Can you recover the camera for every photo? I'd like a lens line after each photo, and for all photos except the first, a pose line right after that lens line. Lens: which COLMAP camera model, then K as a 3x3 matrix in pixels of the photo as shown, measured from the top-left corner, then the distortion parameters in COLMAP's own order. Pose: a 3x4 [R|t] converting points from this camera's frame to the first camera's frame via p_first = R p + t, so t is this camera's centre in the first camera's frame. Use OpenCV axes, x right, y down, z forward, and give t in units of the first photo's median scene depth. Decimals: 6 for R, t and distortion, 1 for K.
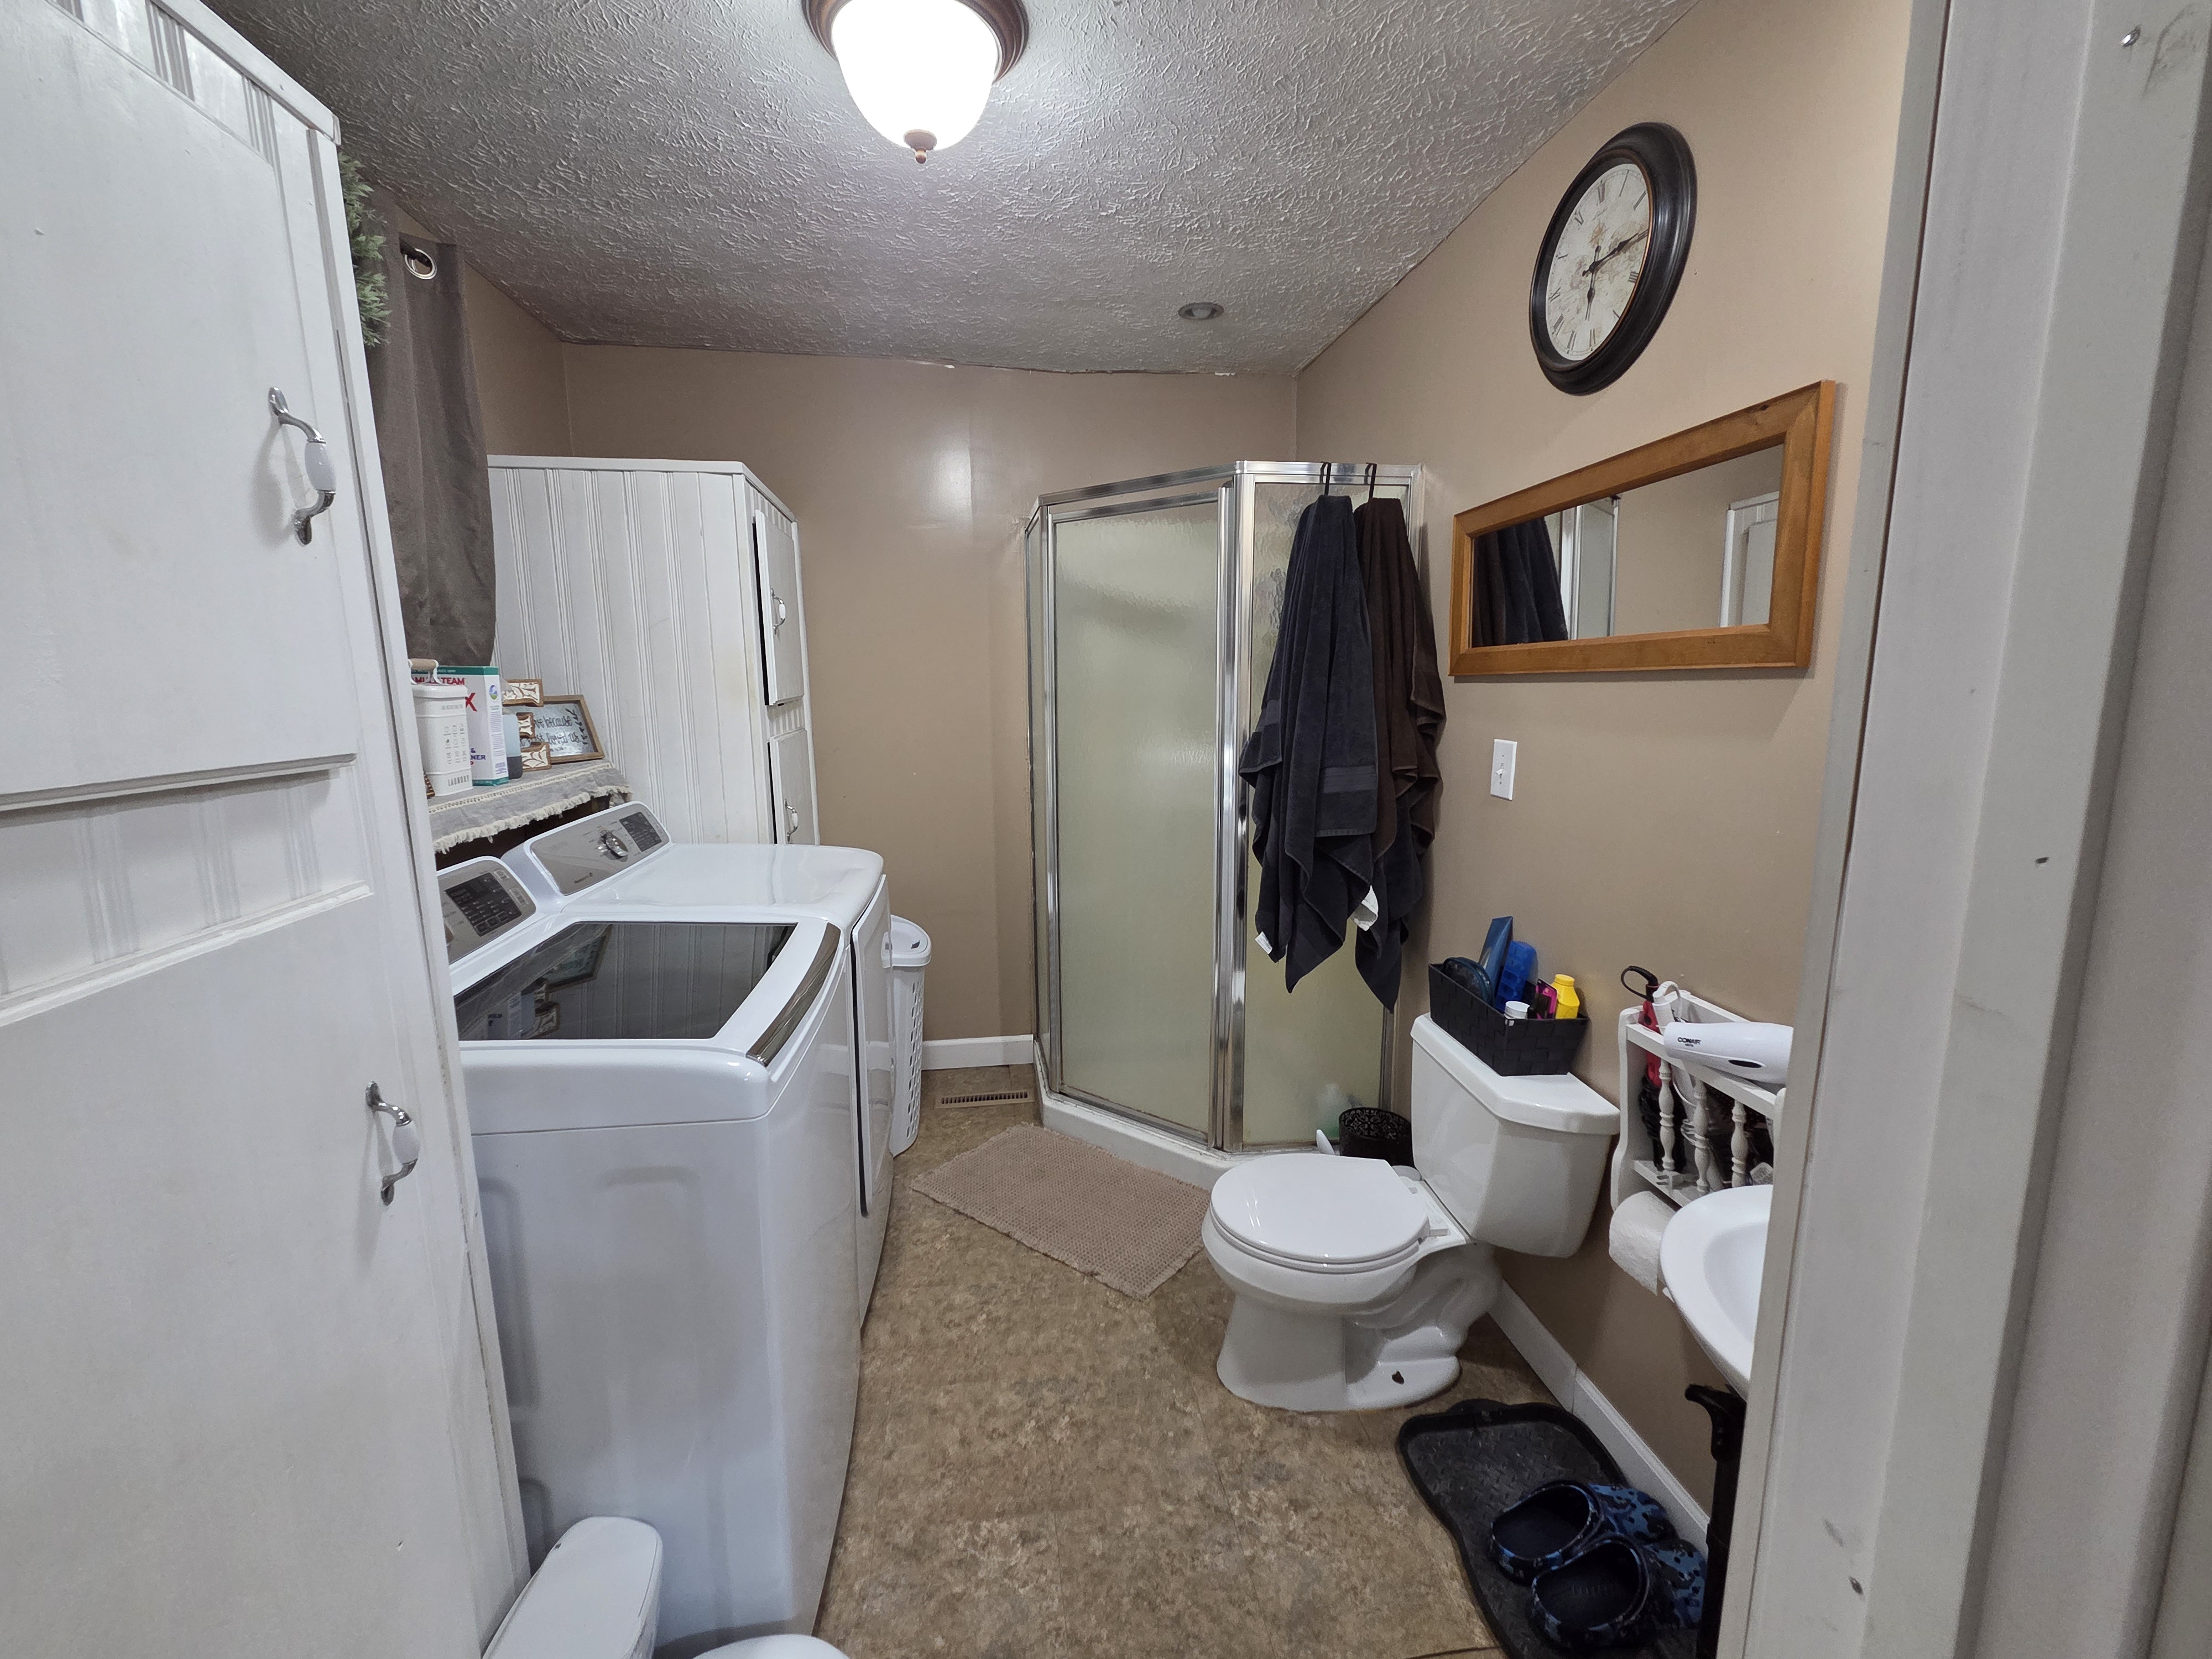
lens RADIAL K [[905.4, 0, 1095.9], [0, 905.4, 827.0], [0, 0, 1]] dist [0.001803, -0.000403]
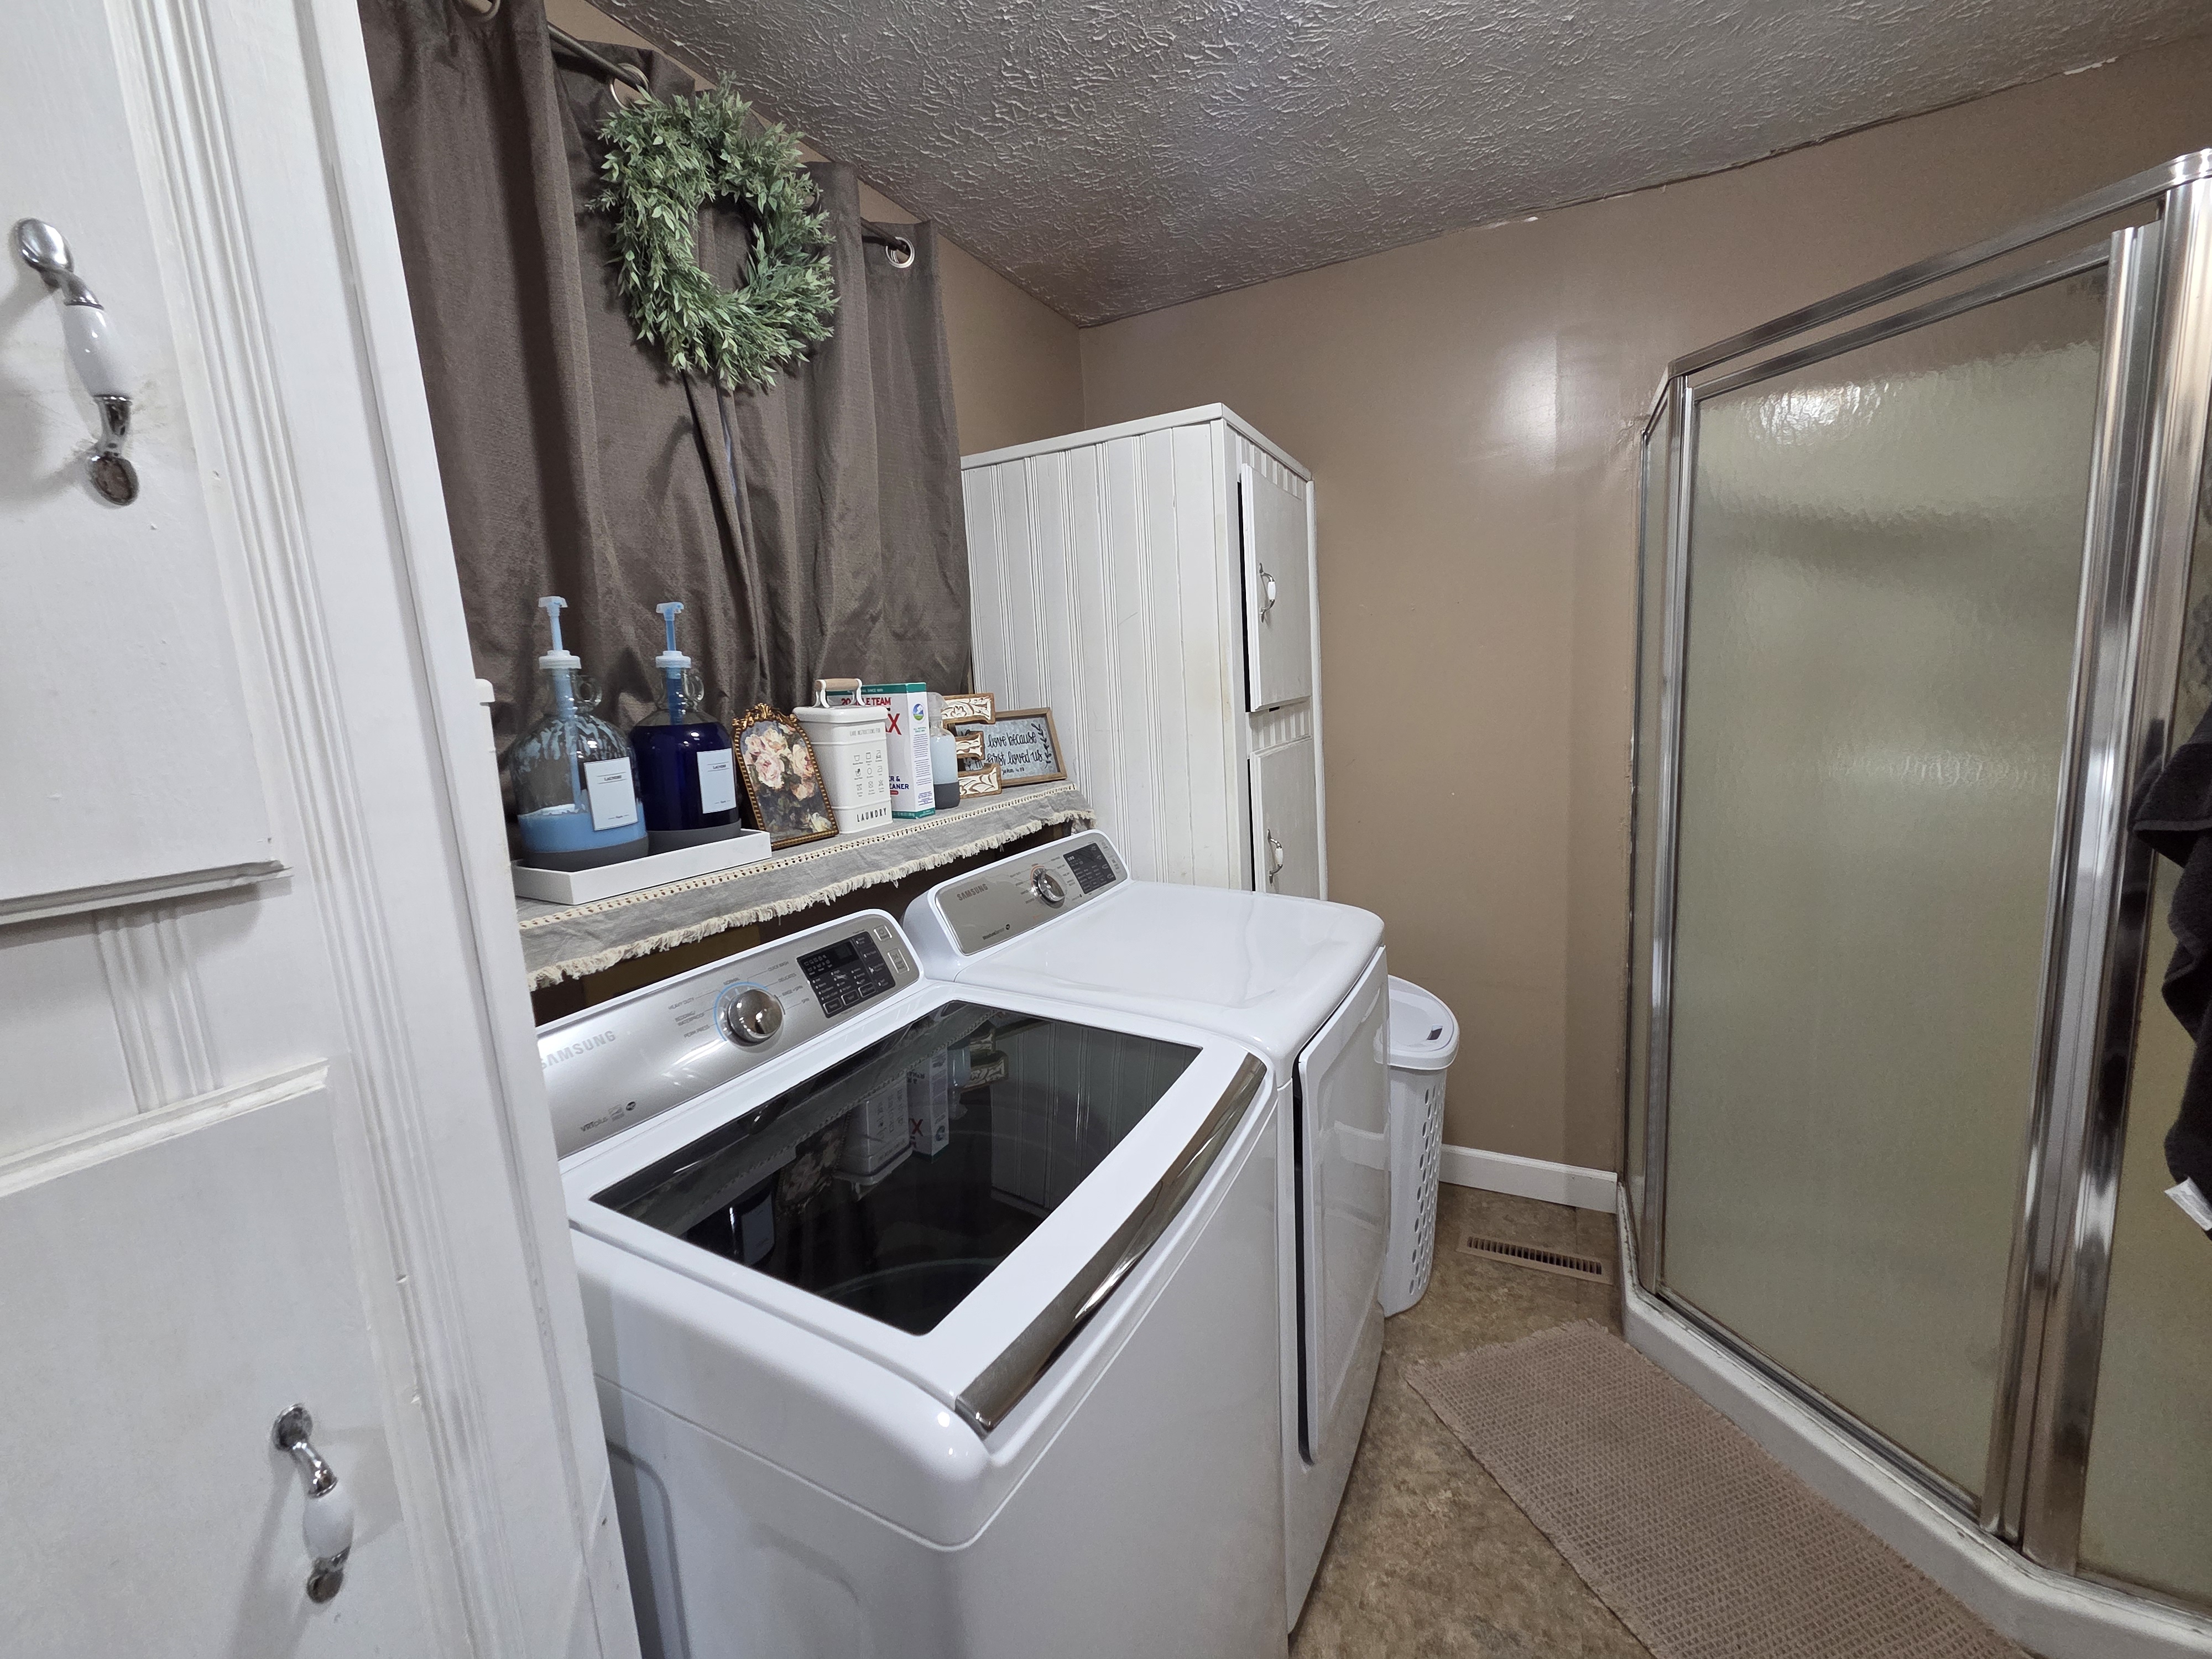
lens RADIAL K [[905.4, 0, 1096.8], [0, 905.4, 829.2], [0, 0, 1]] dist [0.001803, -0.000403]
pose [[0.817539, 0.046483, -0.573994, -0.015447], [-0.039904, 0.998914, 0.024058, -0.056306], [0.574489, 0.003236, 0.818506, 0.339451]]
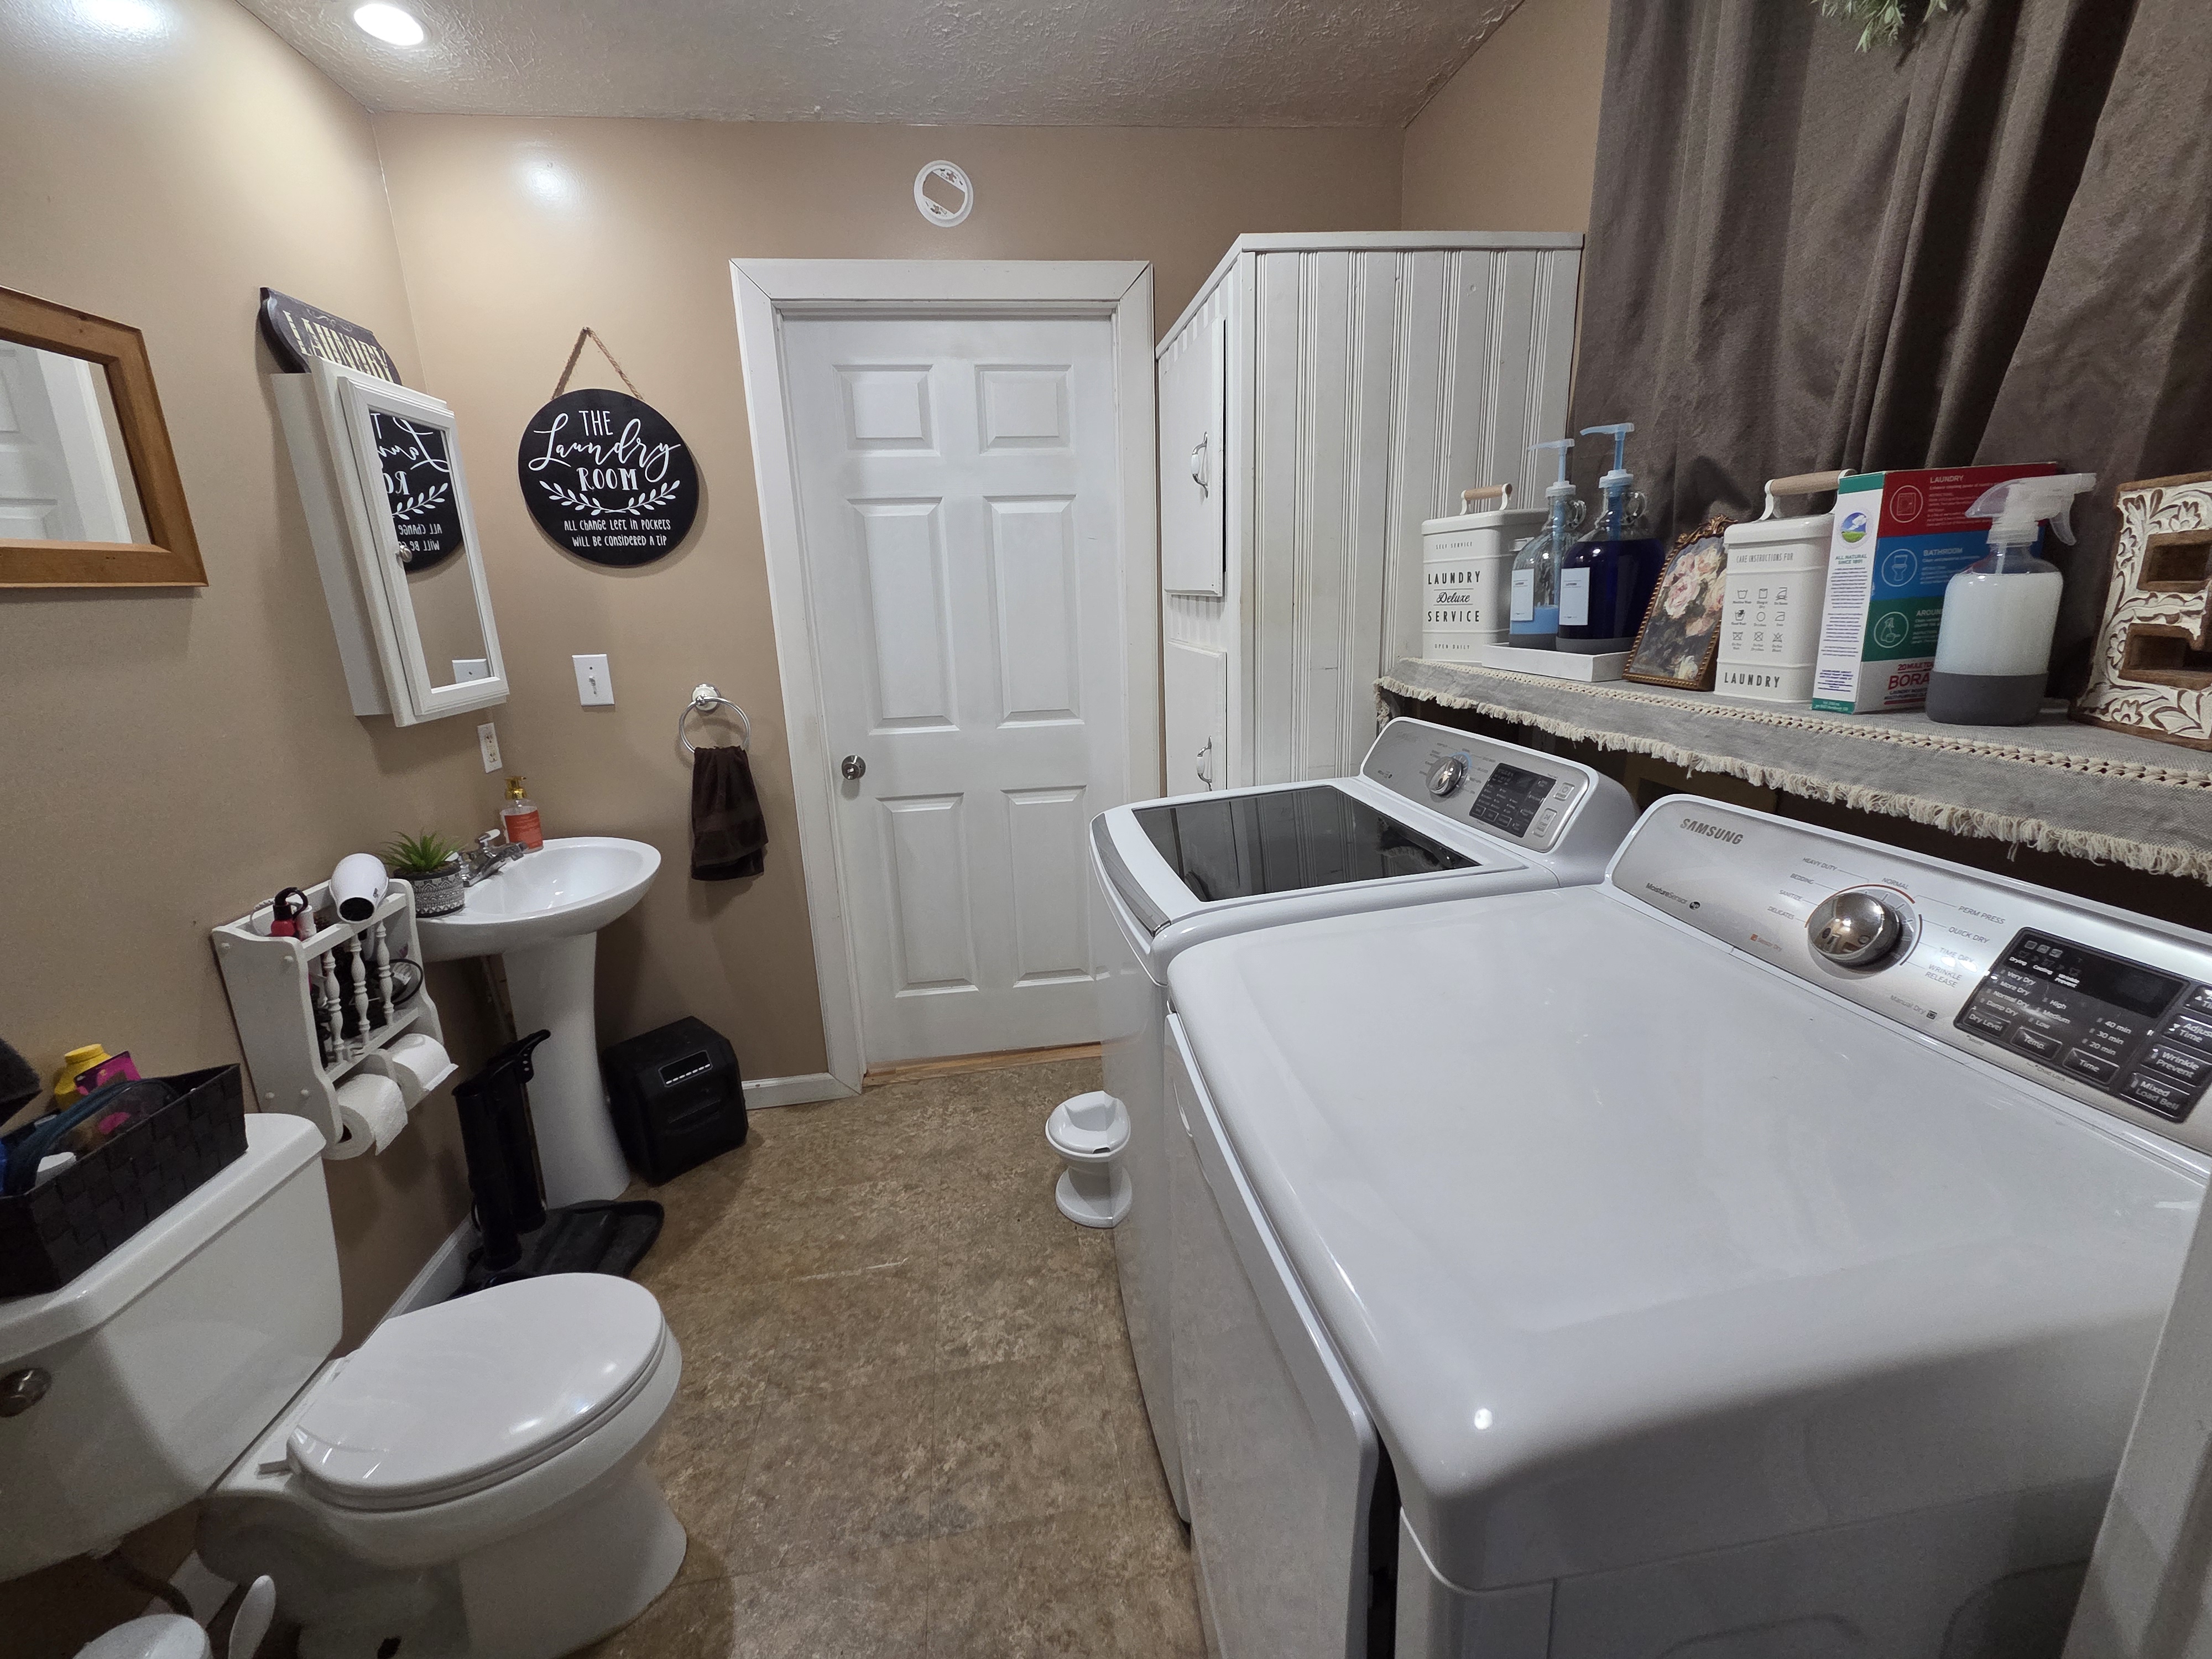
lens RADIAL K [[905.4, 0, 1099.6], [0, 905.4, 830.5], [0, 0, 1]] dist [0.001803, -0.000403]
pose [[-0.998802, 0.048912, -0.001279, -0.210233], [0.044008, 0.909473, 0.413428, -0.195859], [0.021384, 0.412877, -0.910536, 1.338932]]
